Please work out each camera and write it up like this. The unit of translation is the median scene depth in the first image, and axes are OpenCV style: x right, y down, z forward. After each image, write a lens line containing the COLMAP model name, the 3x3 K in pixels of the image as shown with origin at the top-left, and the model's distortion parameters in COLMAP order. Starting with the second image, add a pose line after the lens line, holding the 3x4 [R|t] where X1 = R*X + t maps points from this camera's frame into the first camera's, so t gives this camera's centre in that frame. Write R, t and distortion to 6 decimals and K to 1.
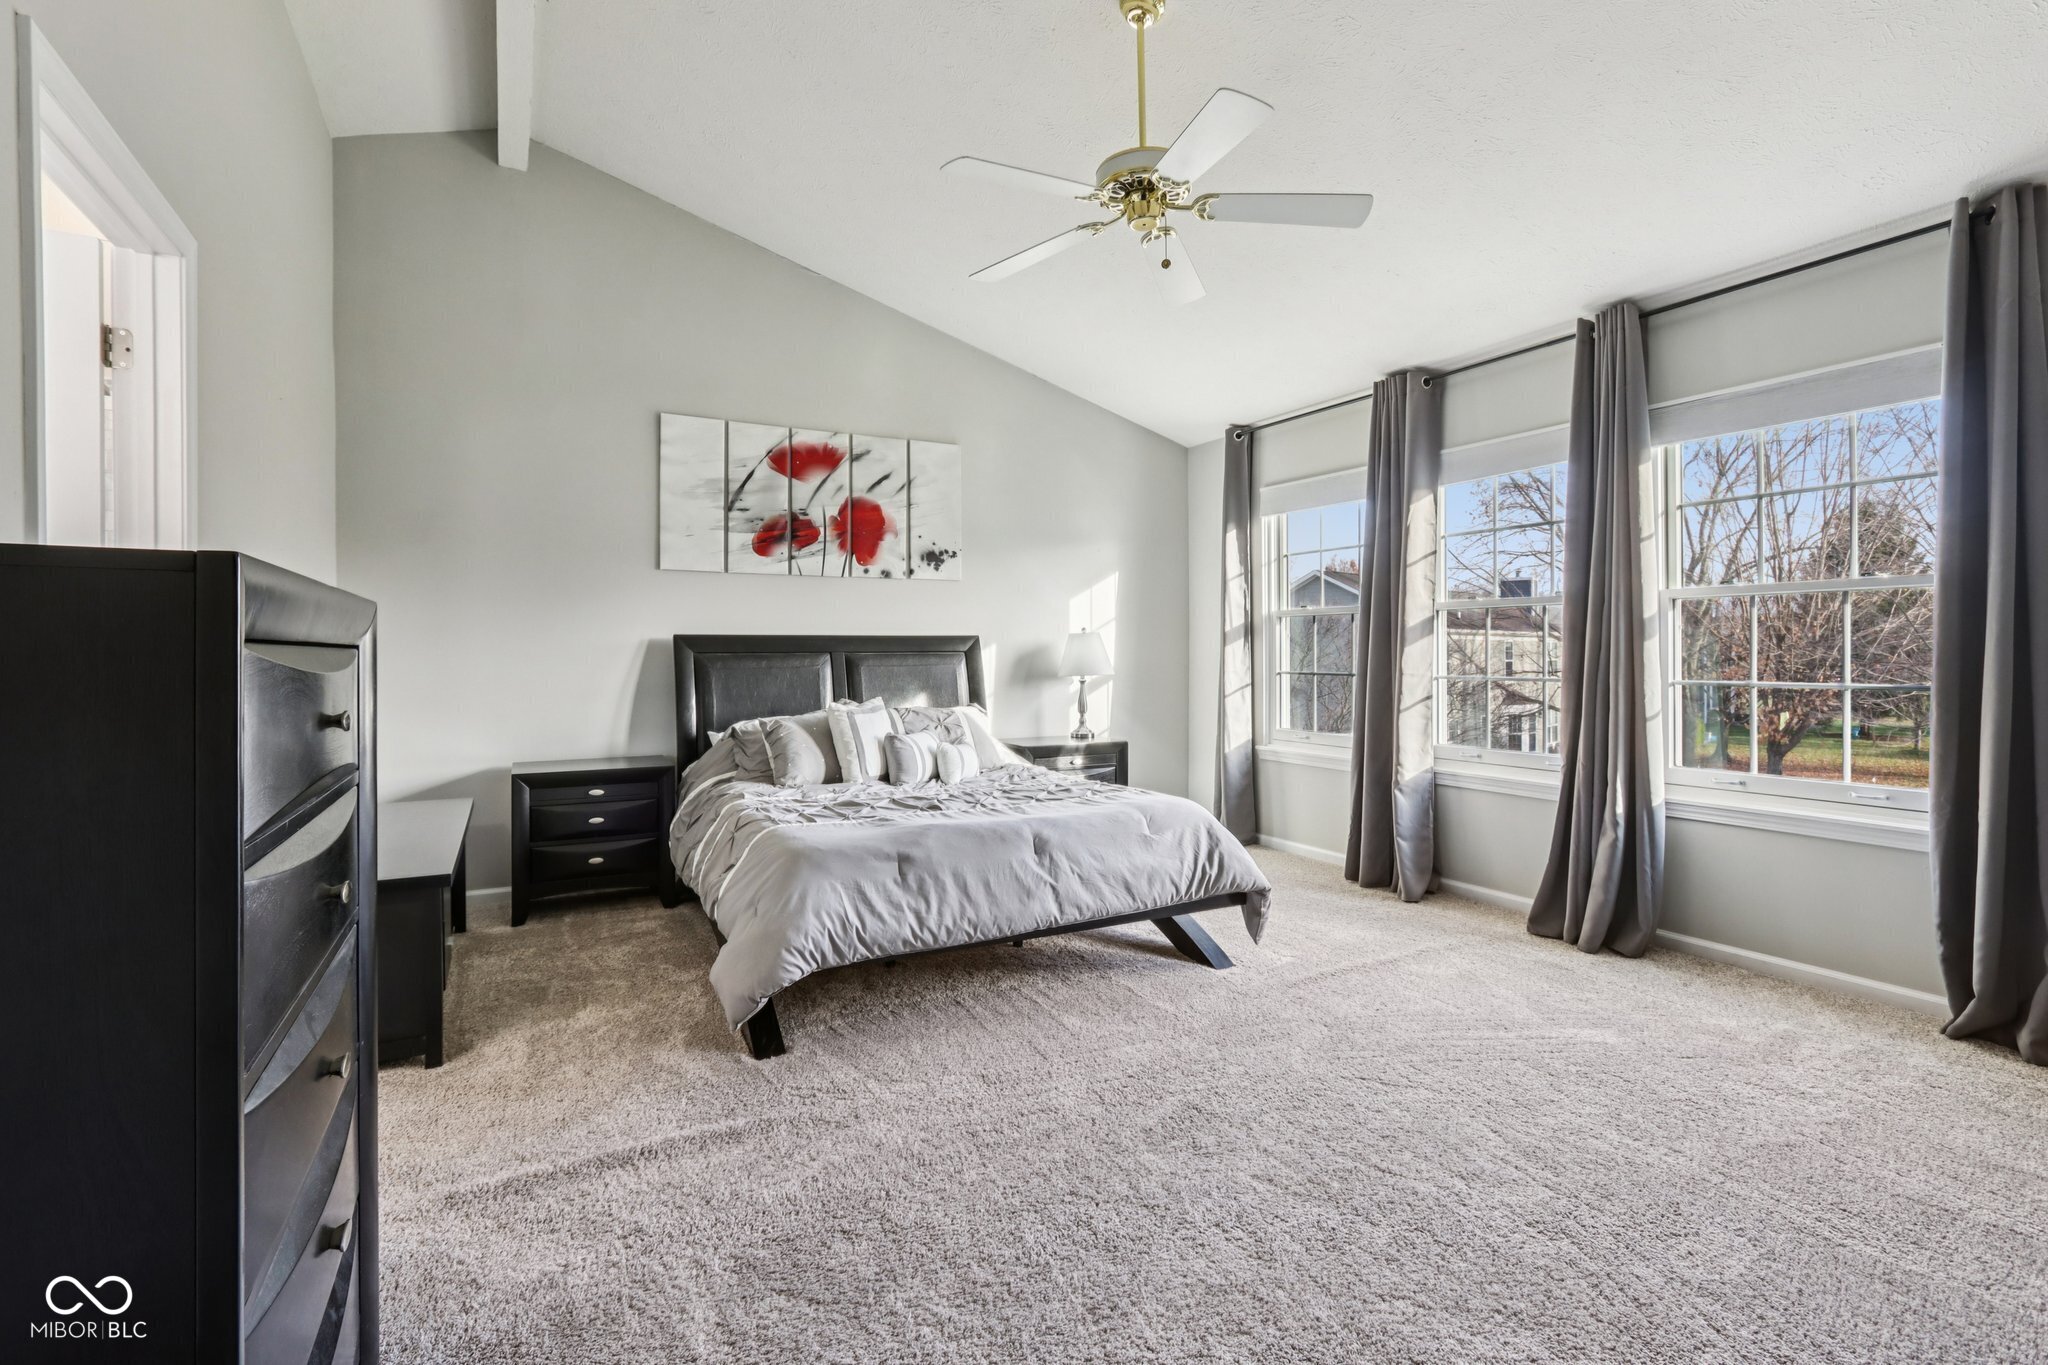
lens RADIAL K [[957.1, 0, 1012.5], [0, 957.1, 656.8], [0, 0, 1]] dist [-0.026003, 0.011517]
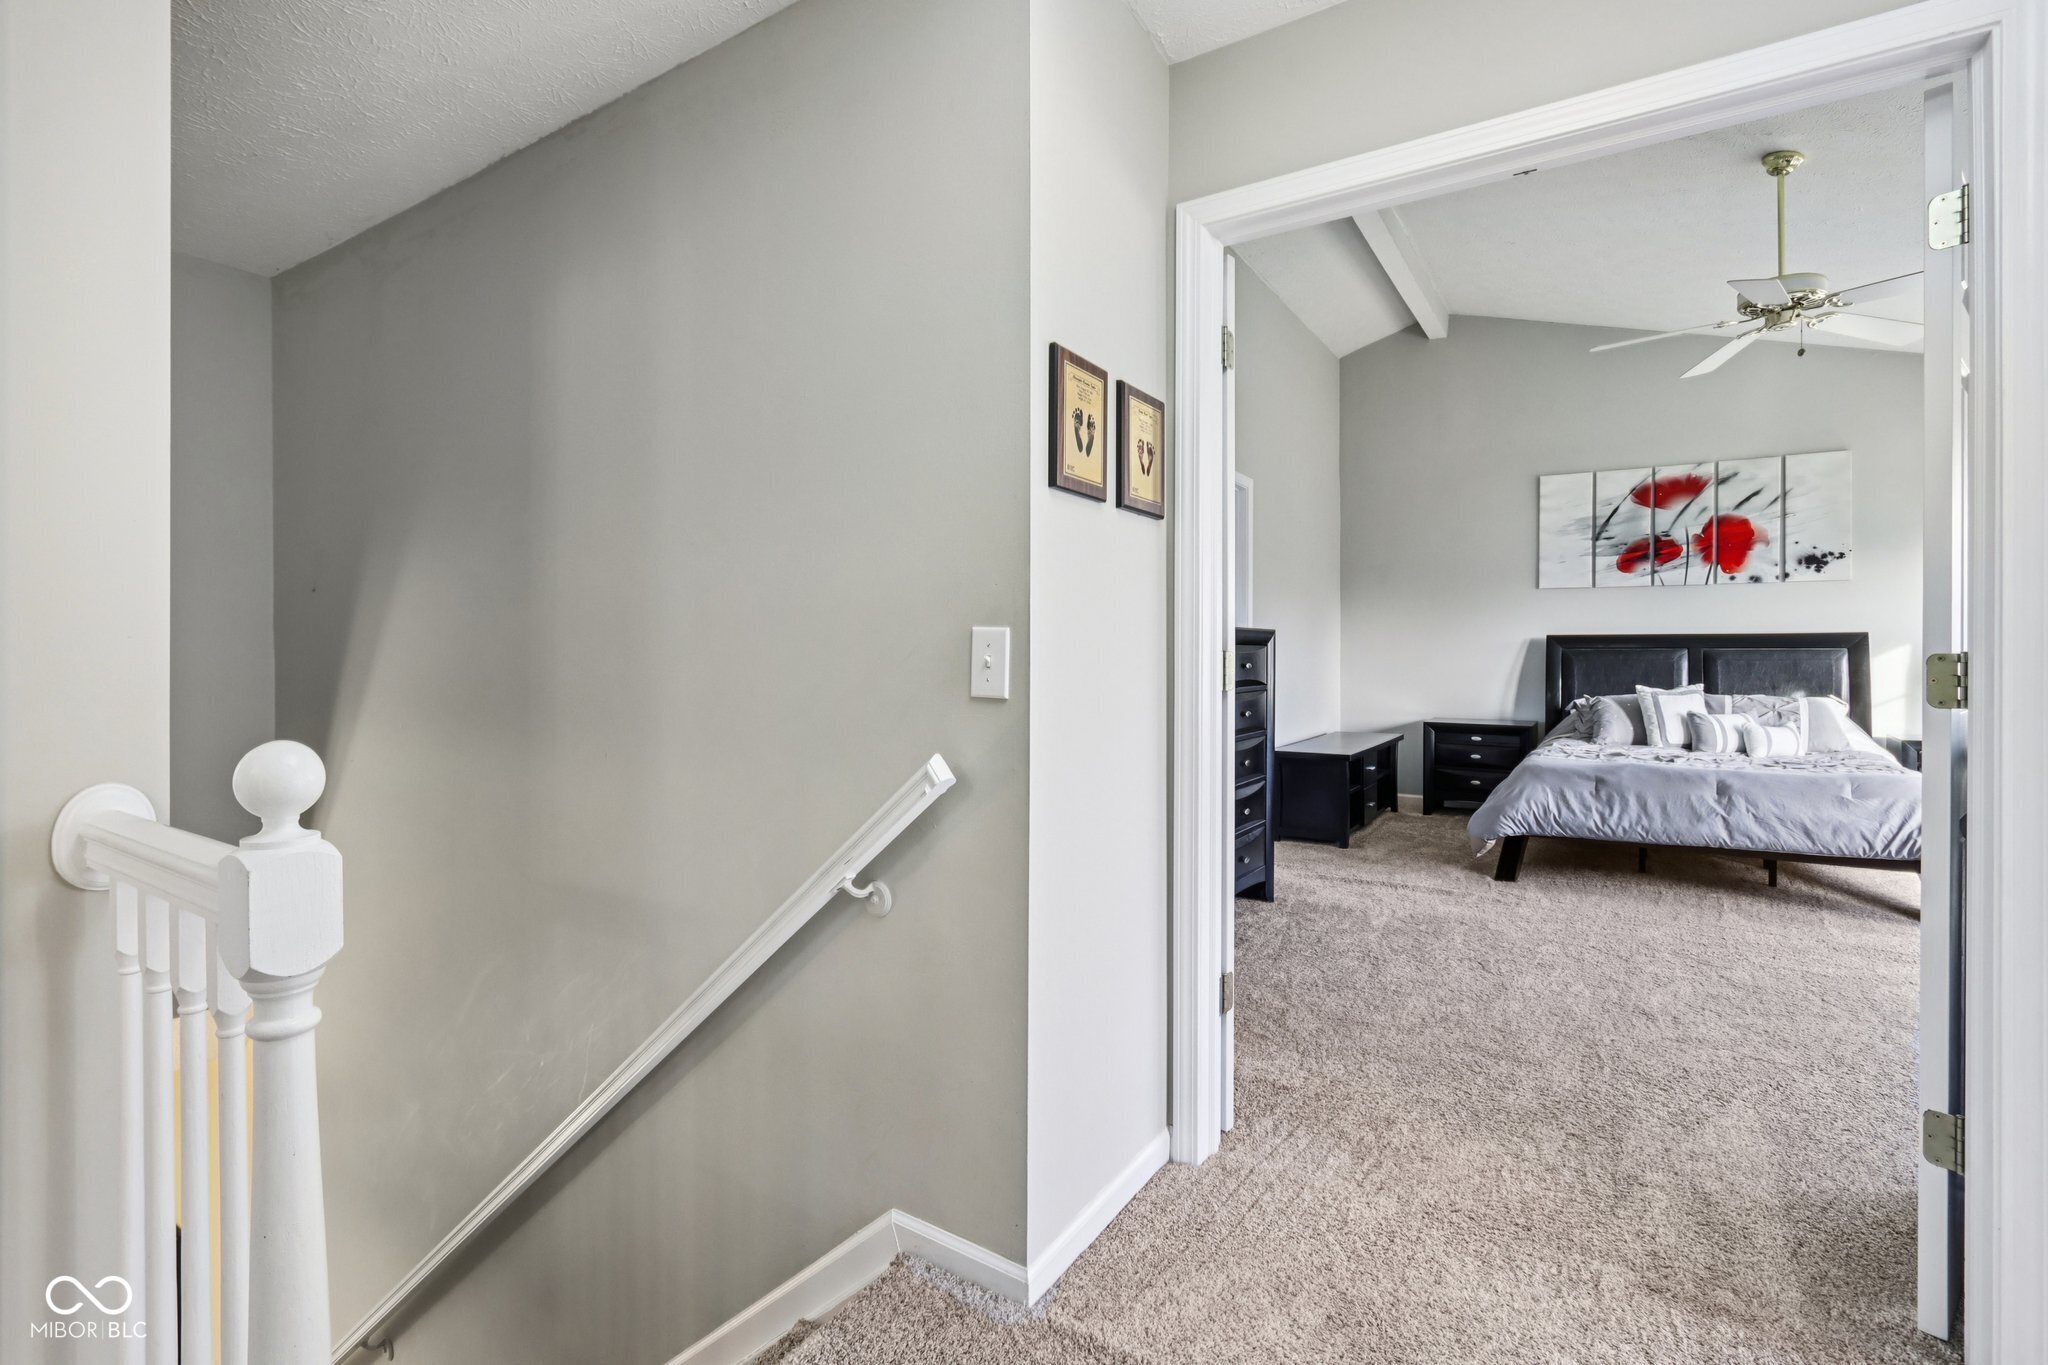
lens RADIAL K [[957.1, 0, 1012.5], [0, 957.1, 656.8], [0, 0, 1]] dist [-0.026003, 0.011517]
pose [[0.496572, 0.008418, -0.867955, 0.439679], [-0.007234, 0.999958, 0.005560, 0.005749], [0.867966, 0.003518, 0.496612, -0.346104]]
